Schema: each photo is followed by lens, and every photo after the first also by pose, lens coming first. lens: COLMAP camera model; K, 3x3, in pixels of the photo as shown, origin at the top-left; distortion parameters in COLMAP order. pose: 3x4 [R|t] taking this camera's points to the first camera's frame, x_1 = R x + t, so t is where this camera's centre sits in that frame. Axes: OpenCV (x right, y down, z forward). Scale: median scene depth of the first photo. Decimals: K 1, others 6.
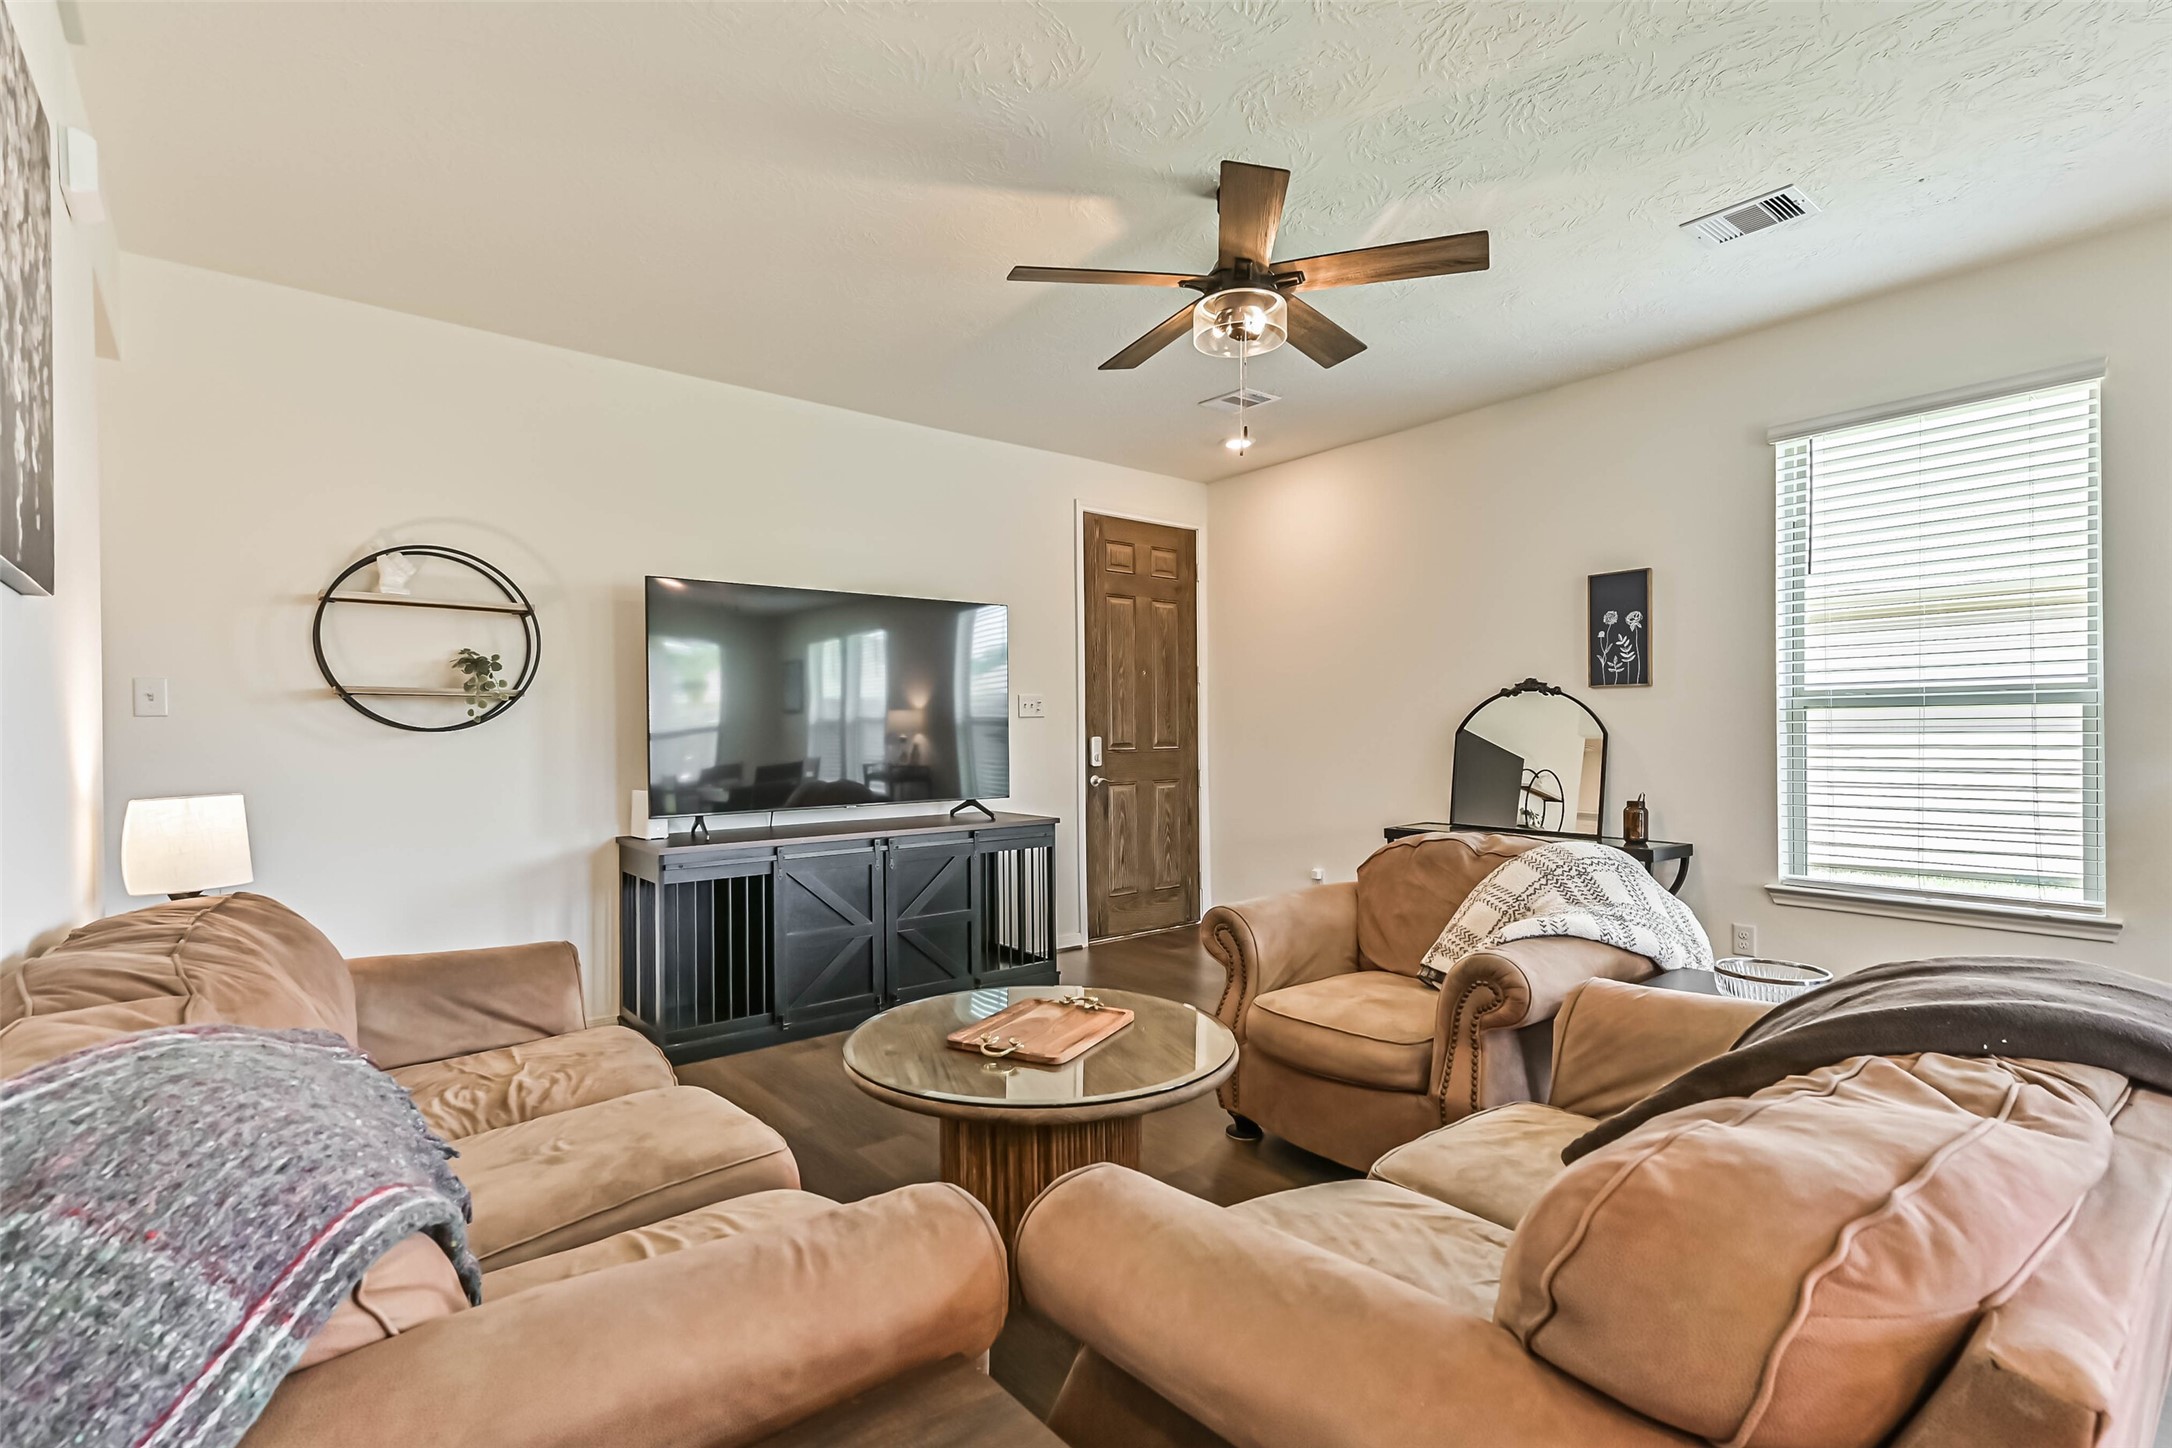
lens RADIAL K [[1019.9, 0, 1081.0], [0, 1019.9, 738.9], [0, 0, 1]] dist [0.030097, -0.001972]
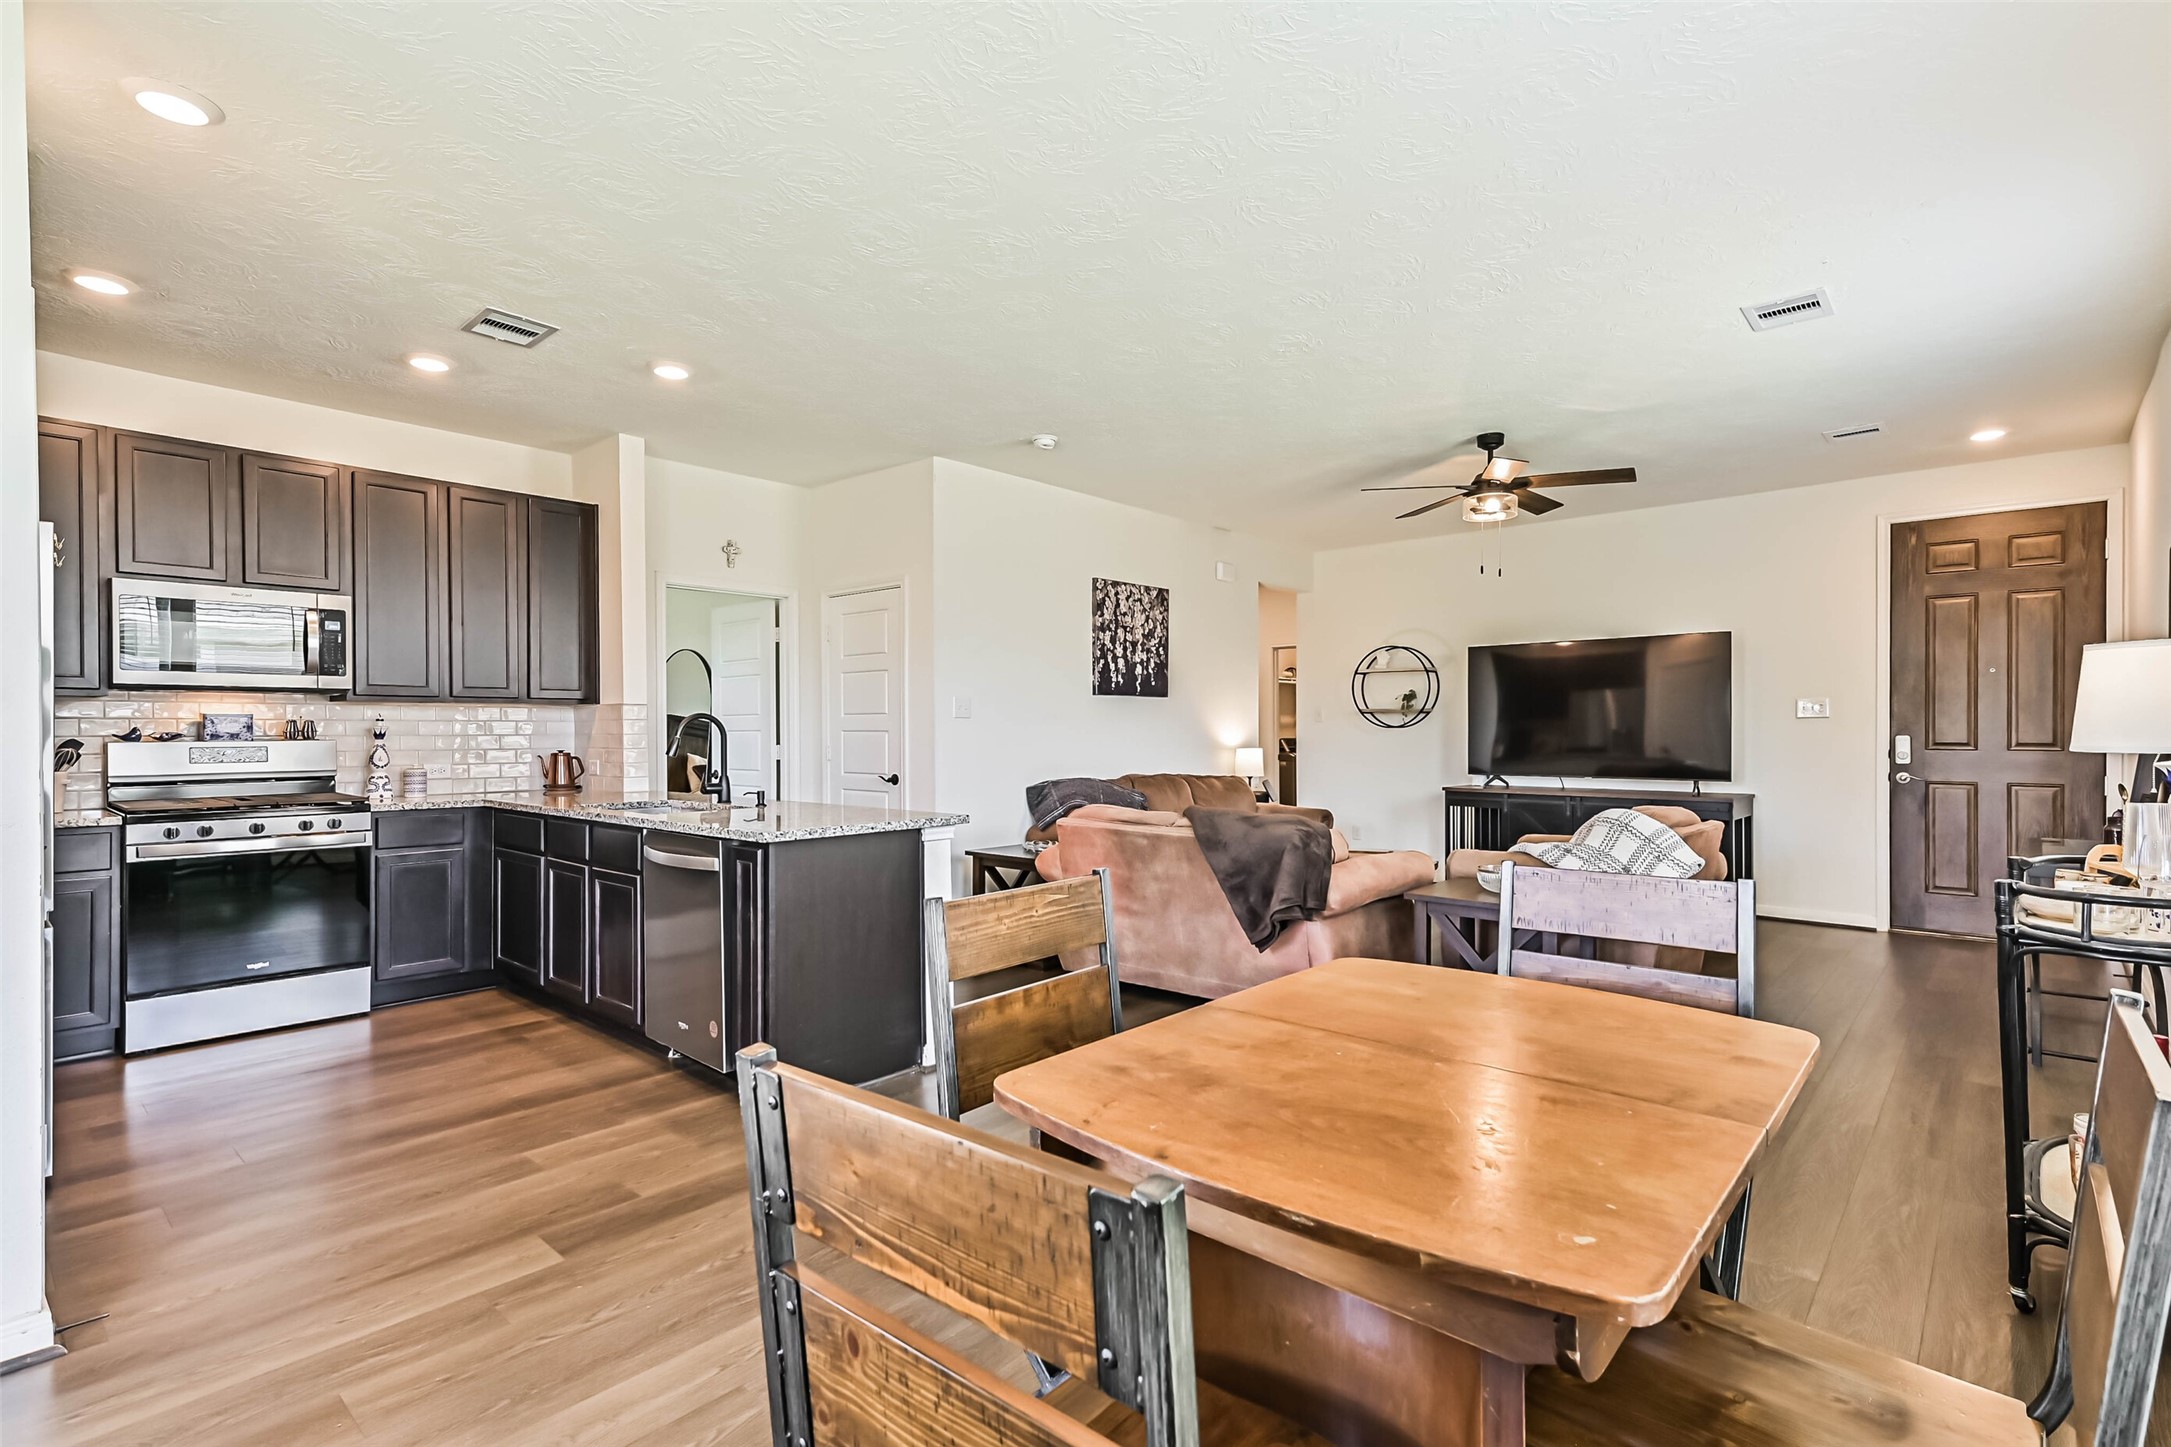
lens RADIAL K [[1019.4, 0, 1103.0], [0, 1019.4, 733.2], [0, 0, 1]] dist [0.030097, -0.001972]
pose [[0.178606, 0.010690, -0.983863, 1.180493], [-0.006512, 0.999932, 0.009682, -0.012180], [0.983899, 0.004677, 0.178663, -0.000660]]
